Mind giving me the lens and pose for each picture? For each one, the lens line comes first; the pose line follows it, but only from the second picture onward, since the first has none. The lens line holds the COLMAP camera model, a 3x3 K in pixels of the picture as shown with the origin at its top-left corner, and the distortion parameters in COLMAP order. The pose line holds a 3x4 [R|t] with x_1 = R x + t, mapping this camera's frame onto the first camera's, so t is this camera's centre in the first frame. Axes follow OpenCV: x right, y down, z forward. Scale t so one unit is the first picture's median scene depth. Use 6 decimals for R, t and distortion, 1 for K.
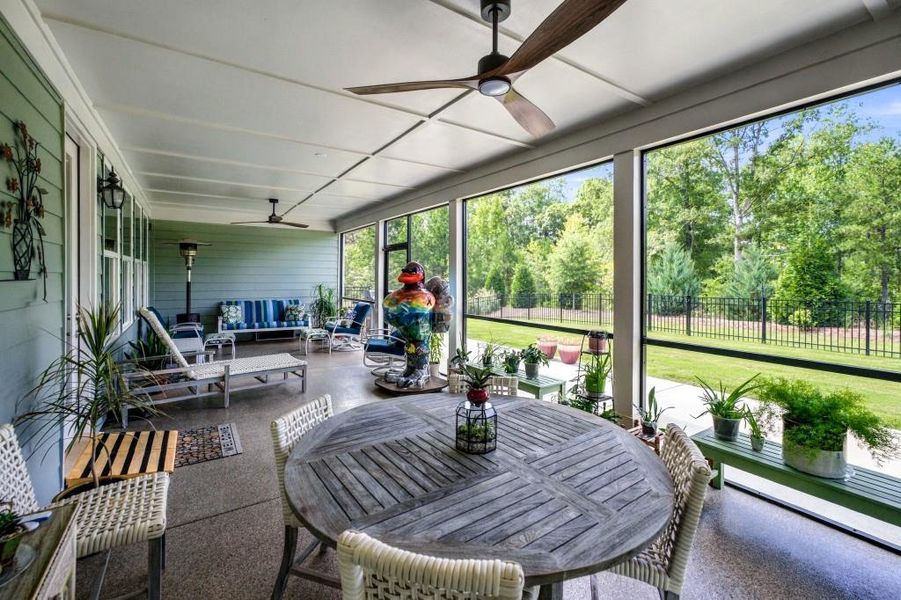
lens RADIAL K [[371.5, 0, 449.4], [0, 371.5, 288.3], [0, 0, 1]] dist [-0.001904, -0.000042]
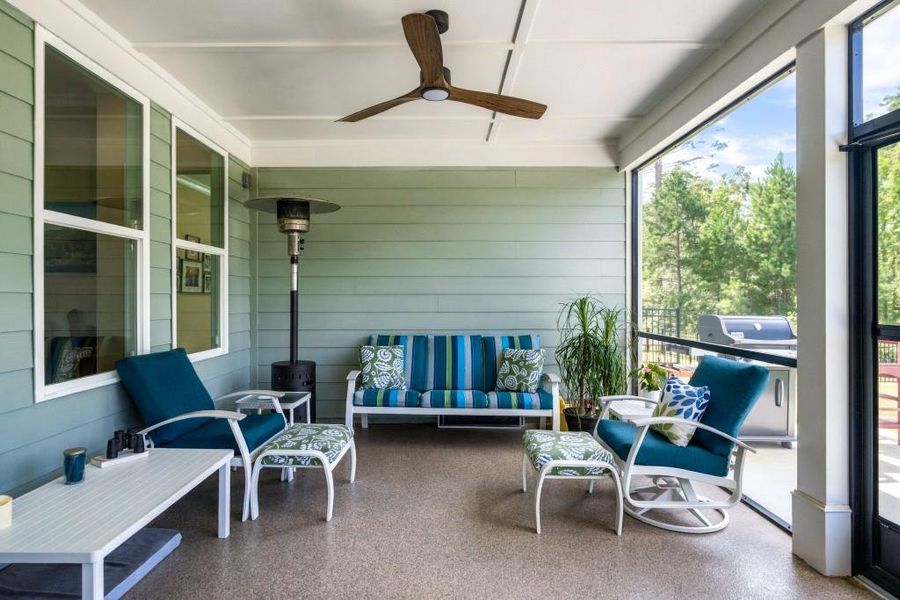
lens RADIAL K [[495.7, 0, 451.9], [0, 495.7, 298.7], [0, 0, 1]] dist [0.001286, 0.000606]
pose [[0.835980, -0.004839, -0.548739, -0.193822], [-0.012294, 0.999545, -0.027544, 0.006181], [0.548623, 0.029772, 0.835540, 0.537719]]
